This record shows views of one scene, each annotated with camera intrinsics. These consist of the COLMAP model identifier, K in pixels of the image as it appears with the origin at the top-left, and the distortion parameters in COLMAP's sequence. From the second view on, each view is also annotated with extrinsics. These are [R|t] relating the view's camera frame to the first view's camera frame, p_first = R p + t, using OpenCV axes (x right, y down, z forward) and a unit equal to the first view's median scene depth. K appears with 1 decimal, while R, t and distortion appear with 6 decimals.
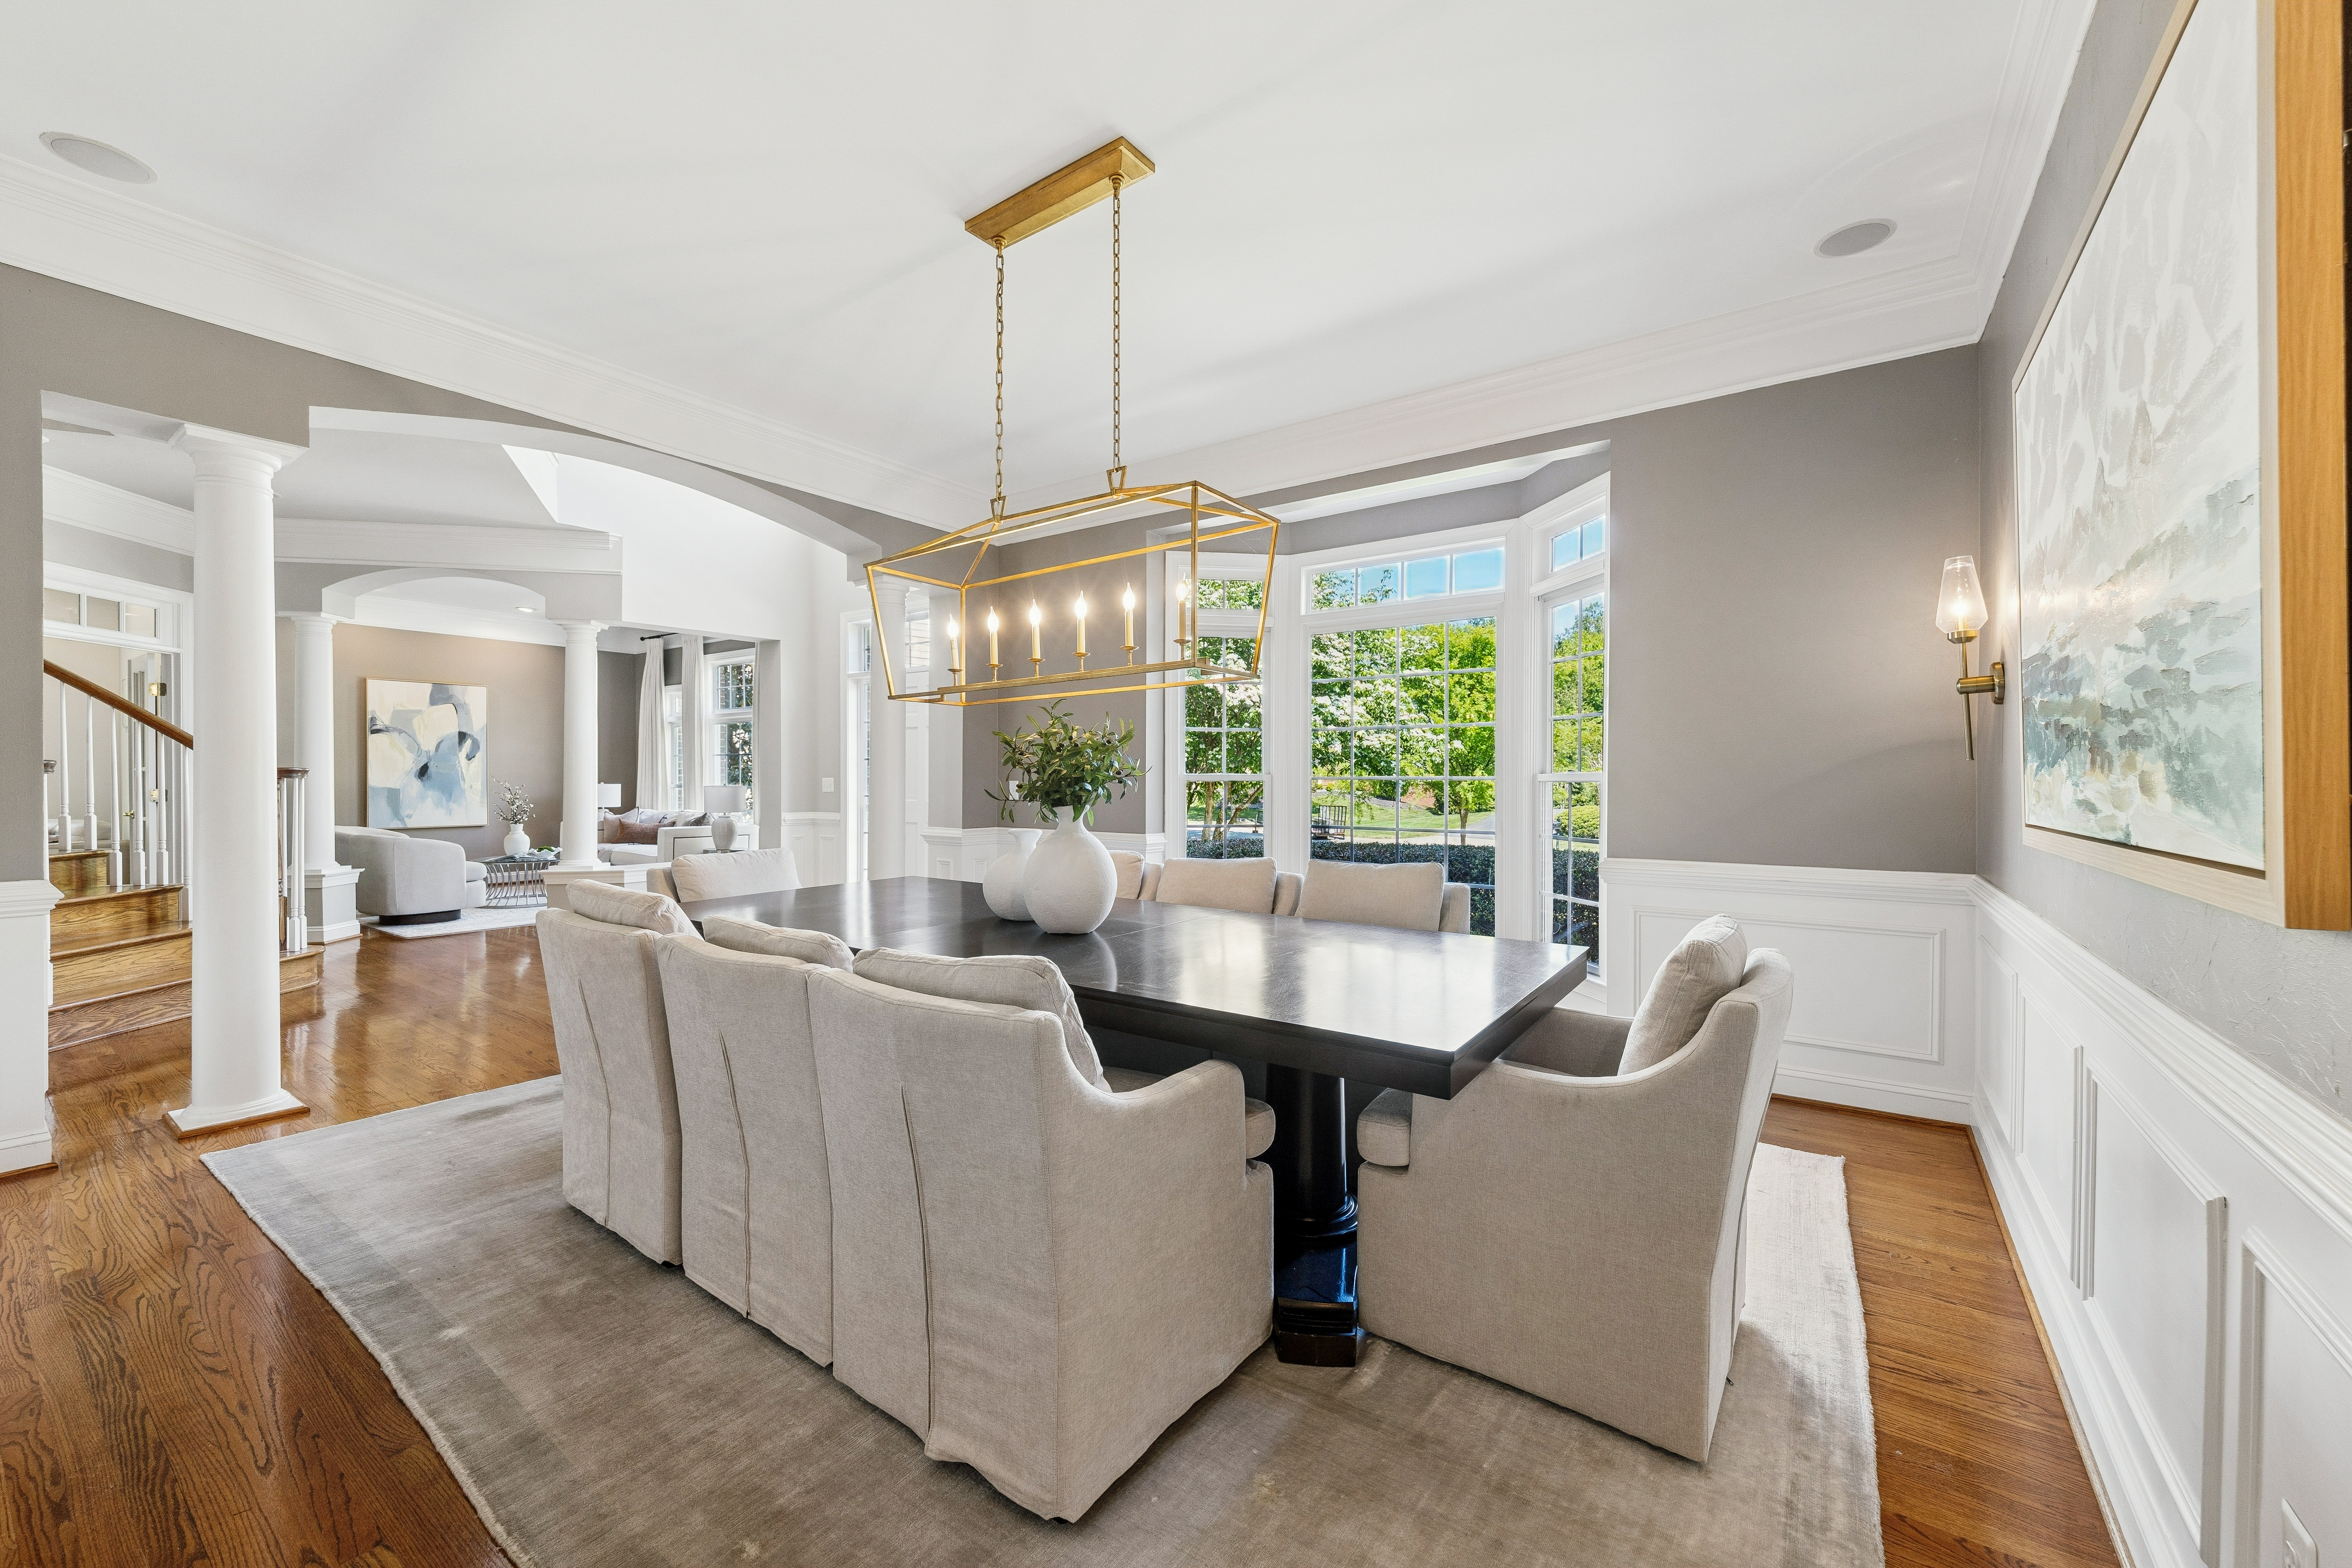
lens RADIAL K [[915.8, 0, 1167.6], [0, 915.8, 787.8], [0, 0, 1]] dist [0.001251, -0.001157]
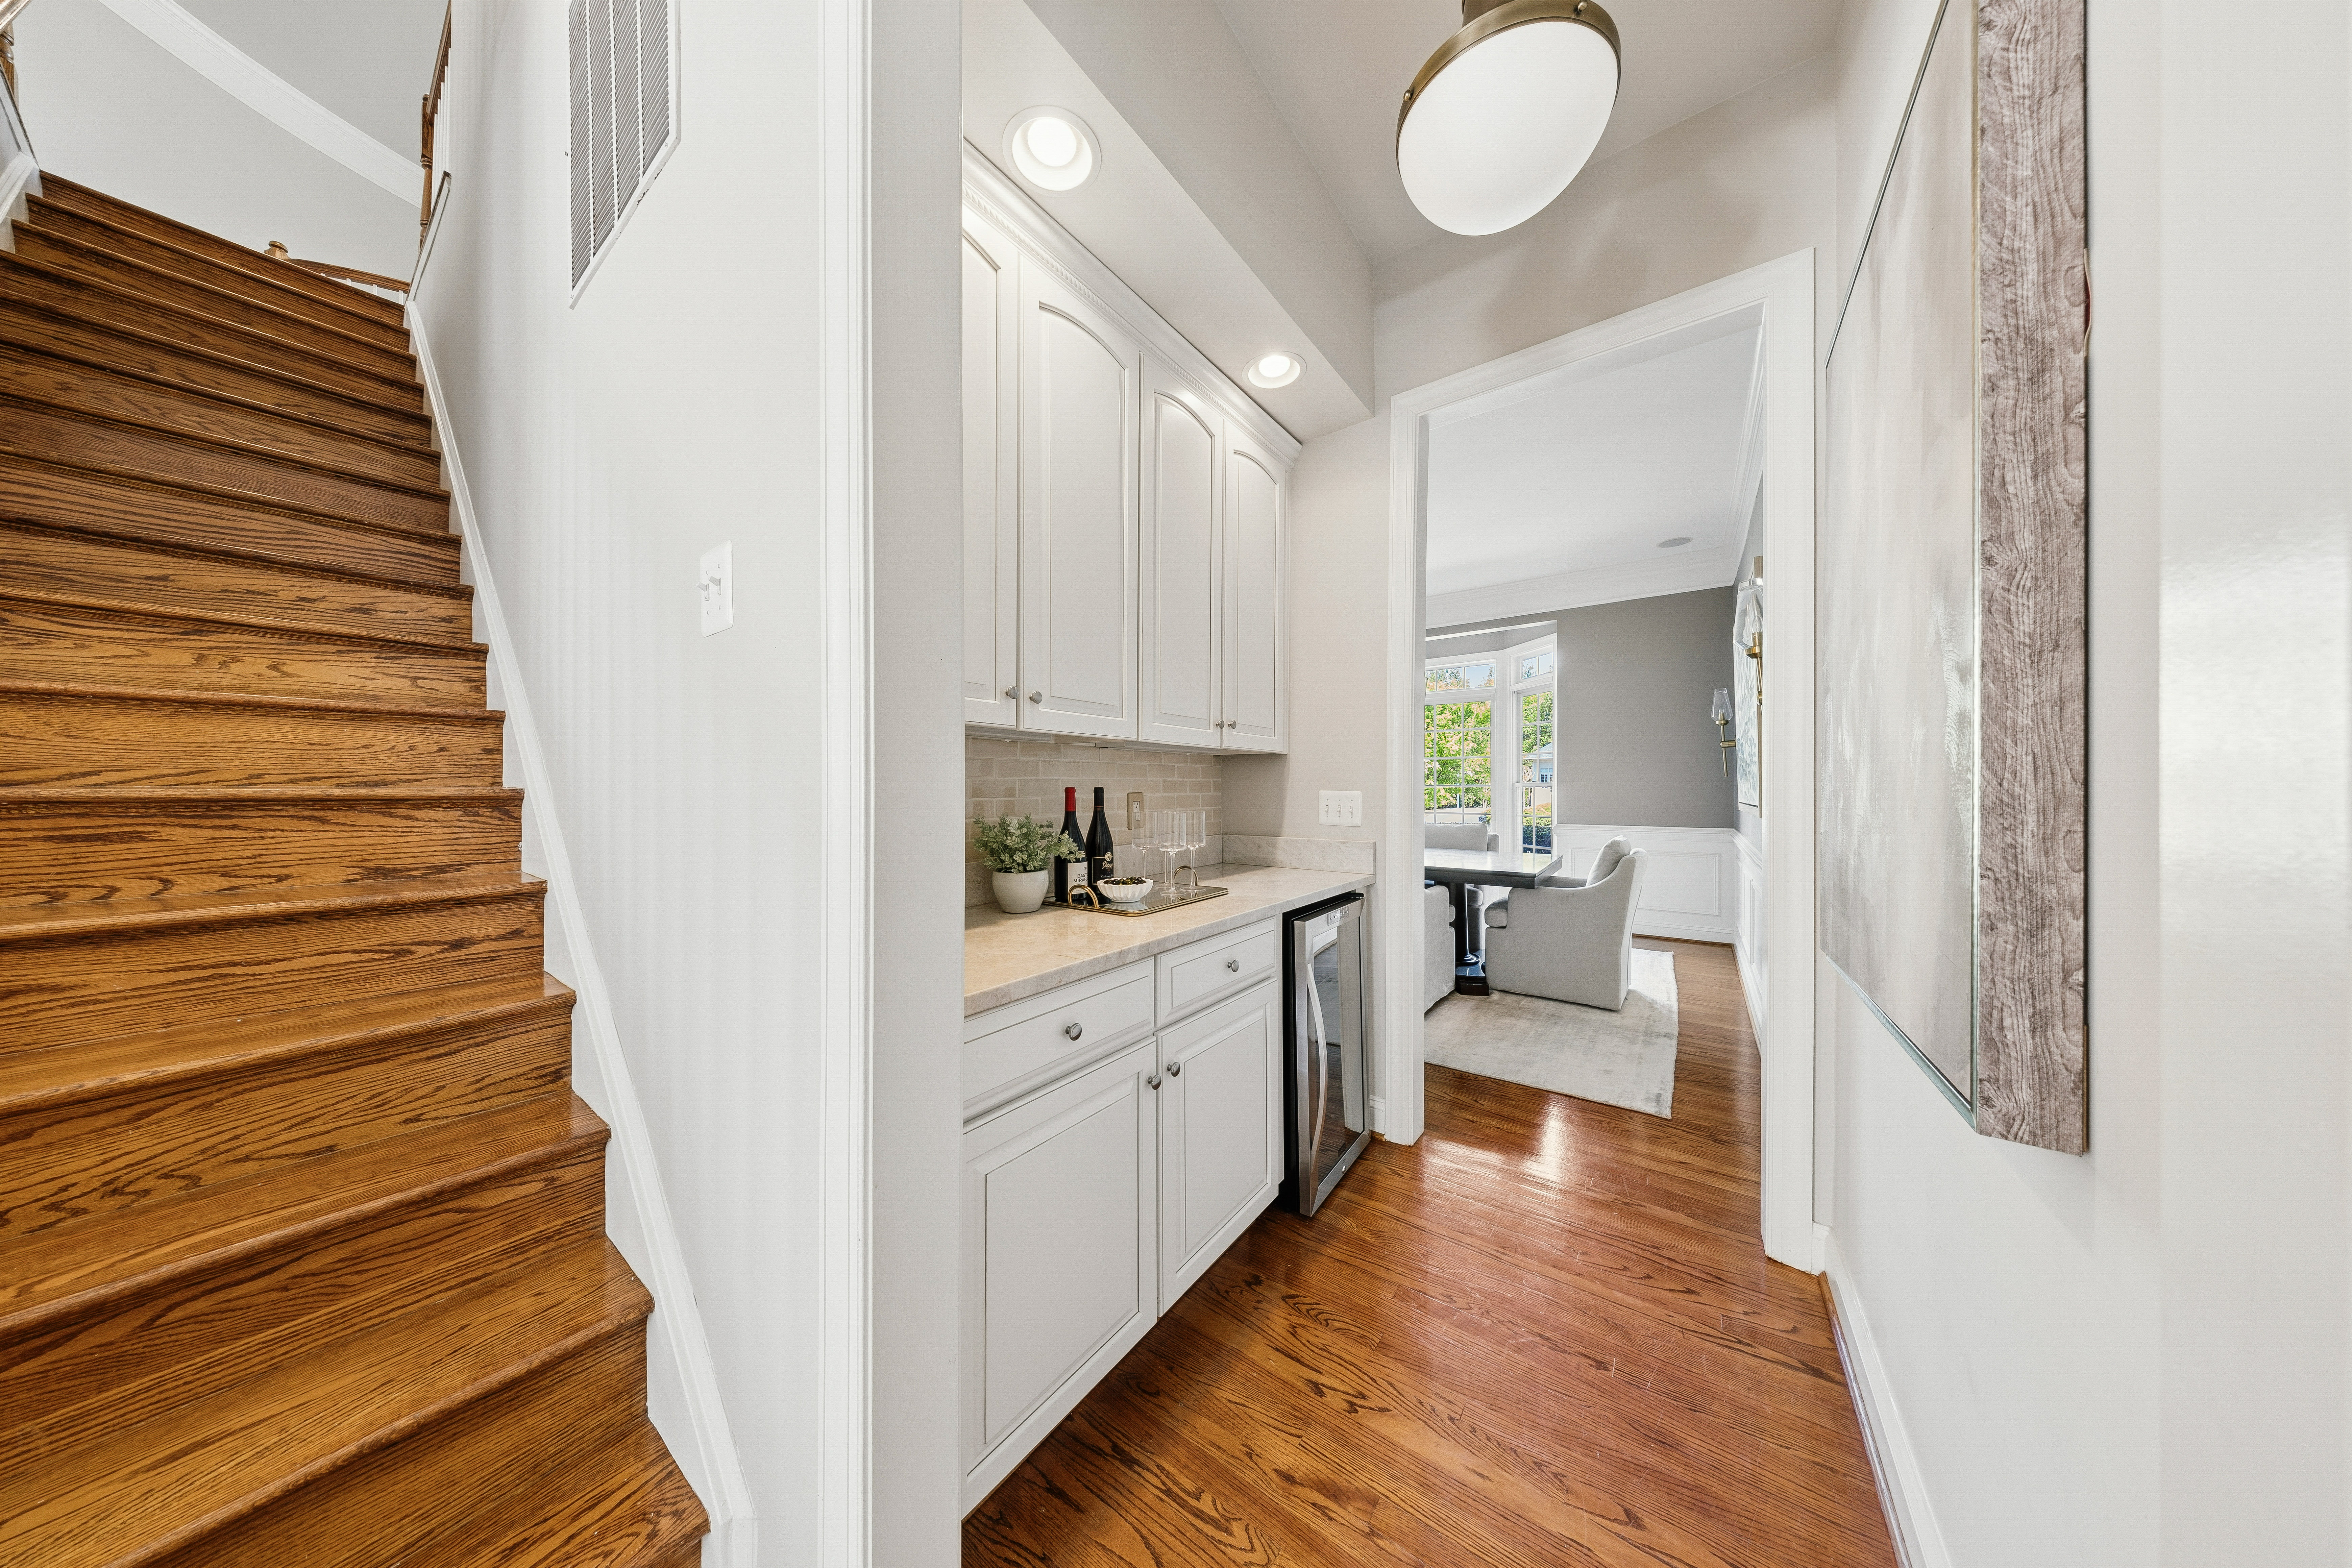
lens RADIAL K [[681.4, 0, 1165.5], [0, 681.4, 792.3], [0, 0, 1]] dist [0.000473, 0.000008]
pose [[0.999690, -0.002931, -0.024731, -1.704506], [0.002872, 0.999993, -0.002427, 0.033525], [0.024738, 0.002355, 0.999691, -2.579905]]
